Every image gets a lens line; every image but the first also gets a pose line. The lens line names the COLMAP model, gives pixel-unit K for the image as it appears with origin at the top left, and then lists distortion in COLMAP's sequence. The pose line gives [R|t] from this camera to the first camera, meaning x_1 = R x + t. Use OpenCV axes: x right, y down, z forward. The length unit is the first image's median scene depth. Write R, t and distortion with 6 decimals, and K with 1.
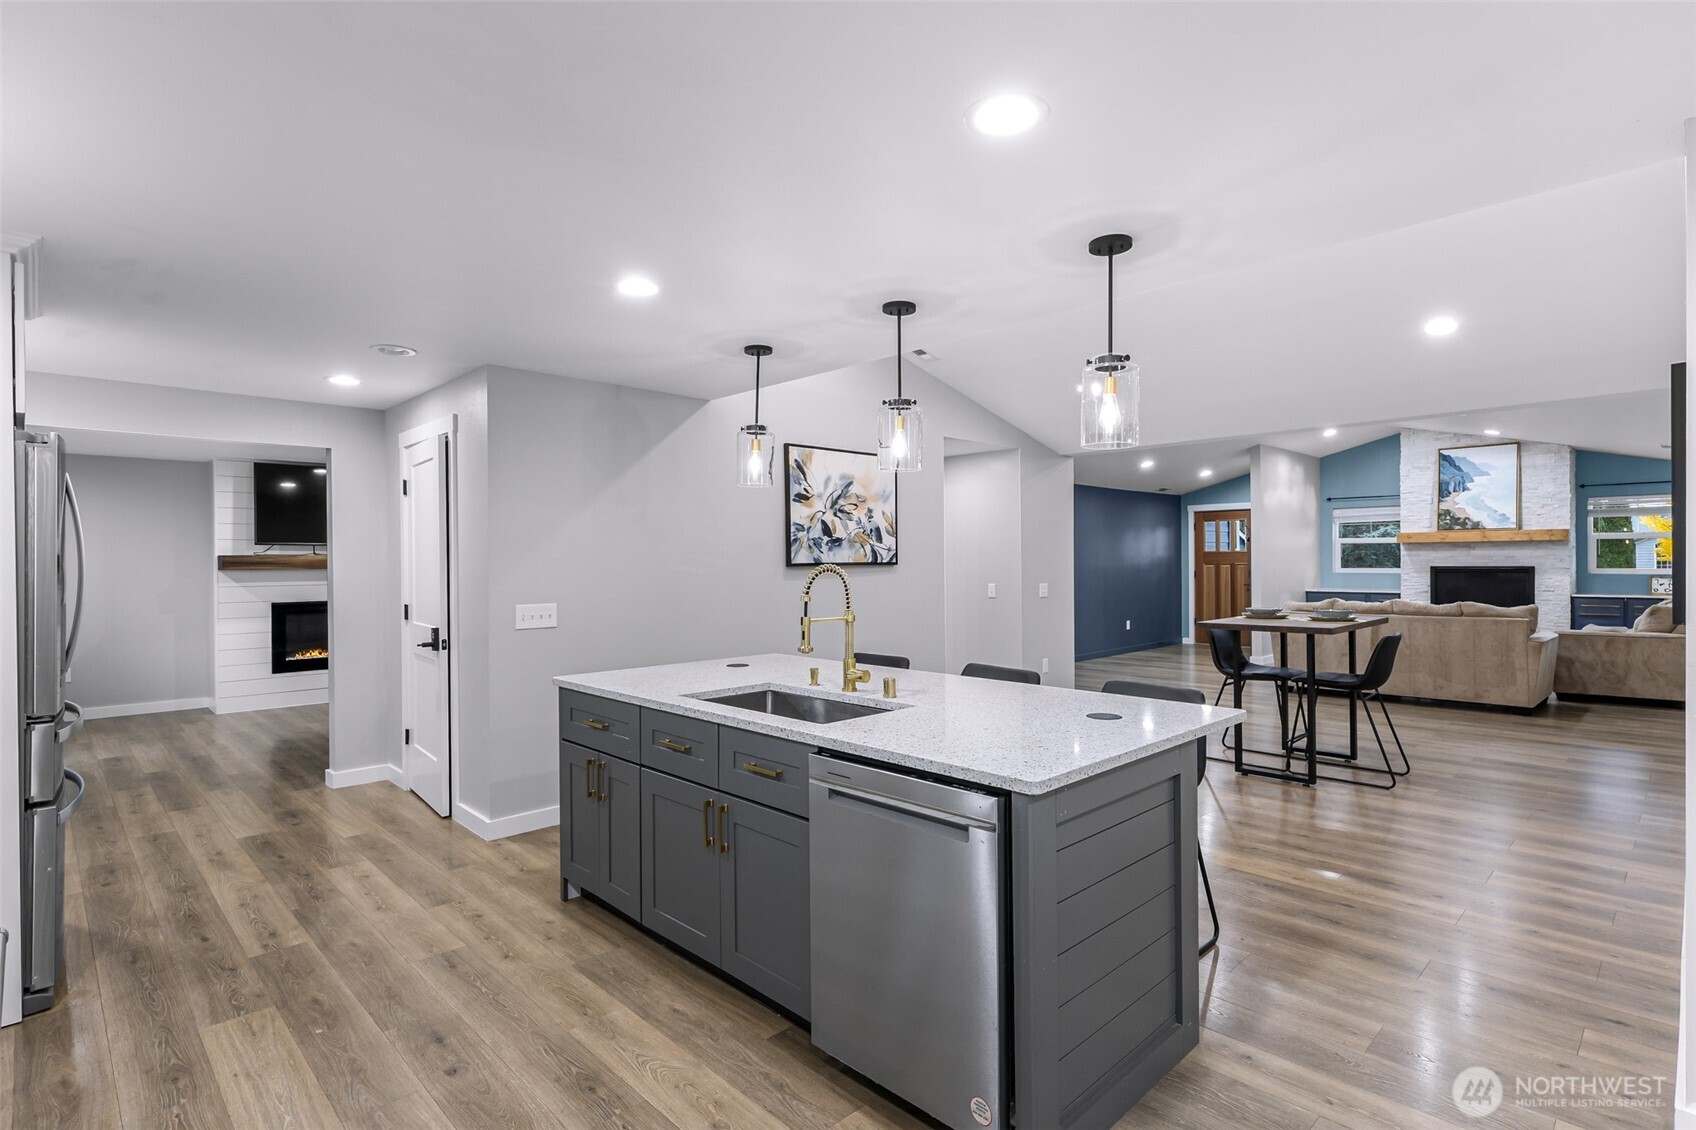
lens RADIAL K [[835.3, 0, 848.0], [0, 835.3, 565.0], [0, 0, 1]] dist [0.002438, 0.000010]
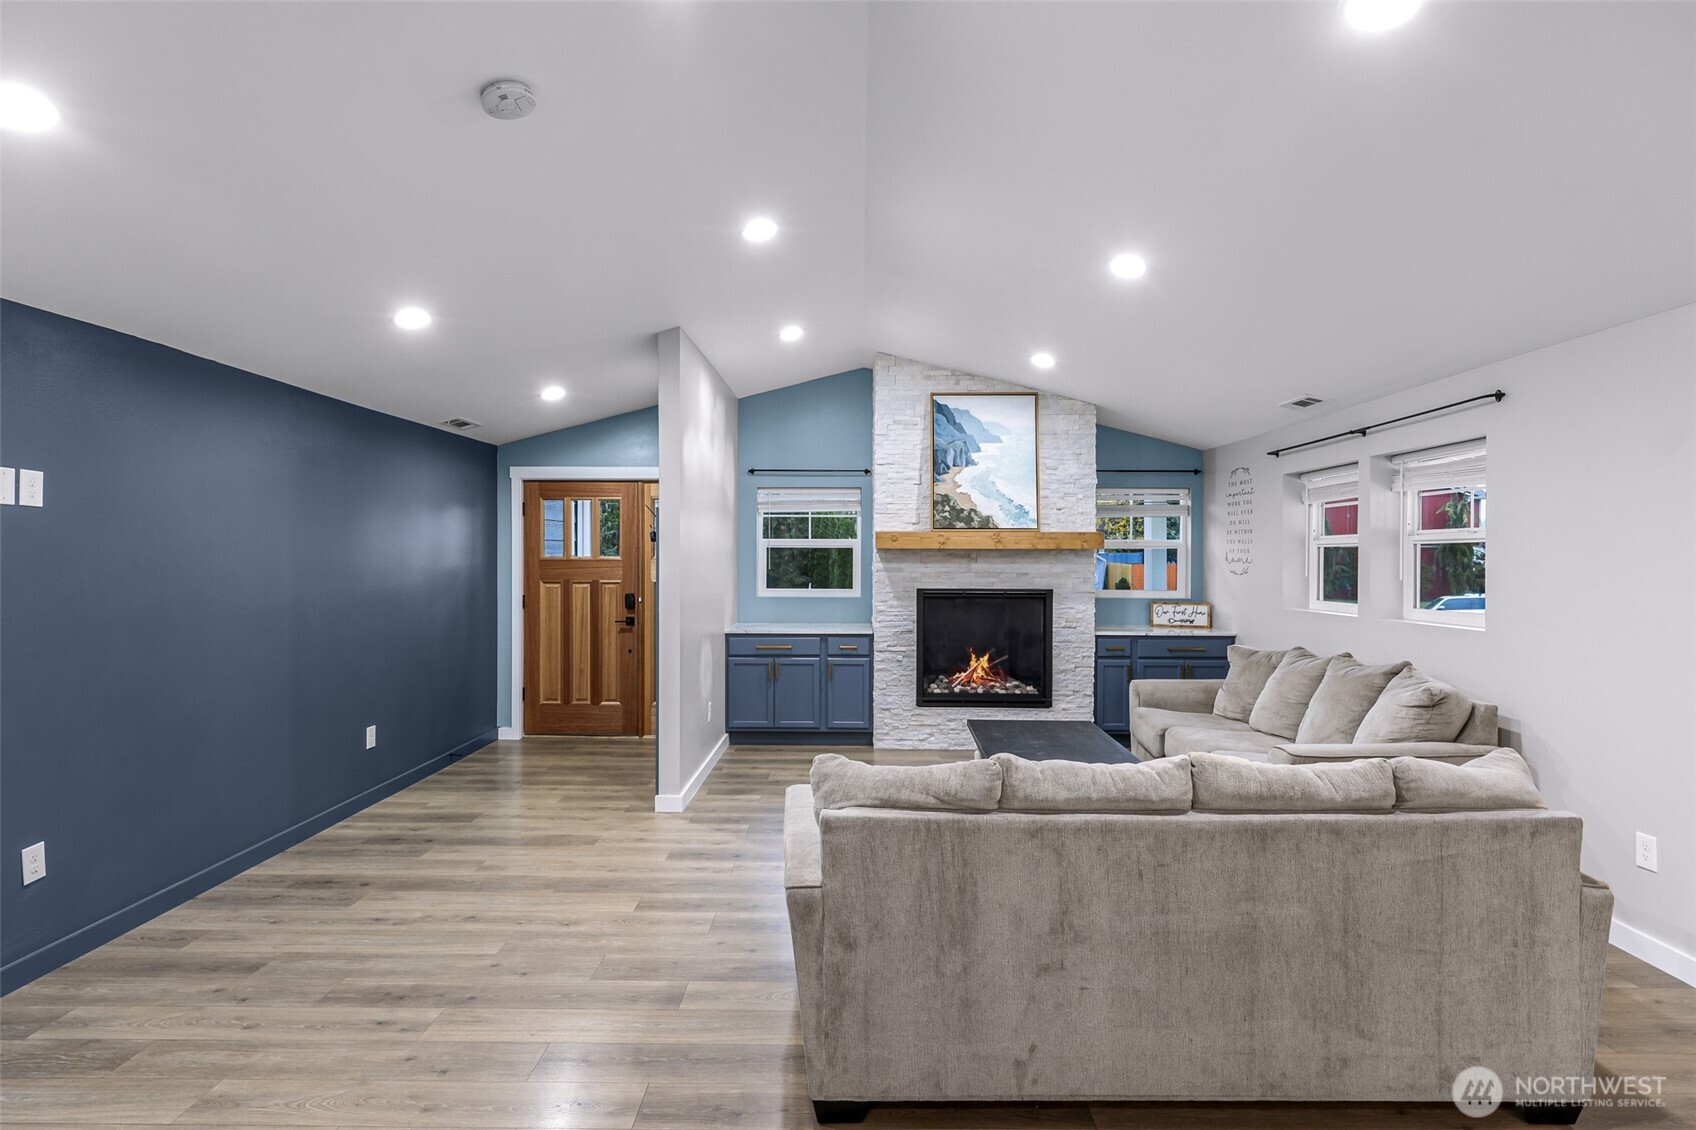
lens RADIAL K [[845.9, 0, 848.0], [0, 845.9, 565.0], [0, 0, 1]] dist [0.000676, 0.000043]
pose [[0.707150, 0.004109, 0.707051, 0.236340], [-0.003675, 0.999991, -0.002136, -0.014171], [-0.707054, -0.001088, 0.707159, 0.616234]]
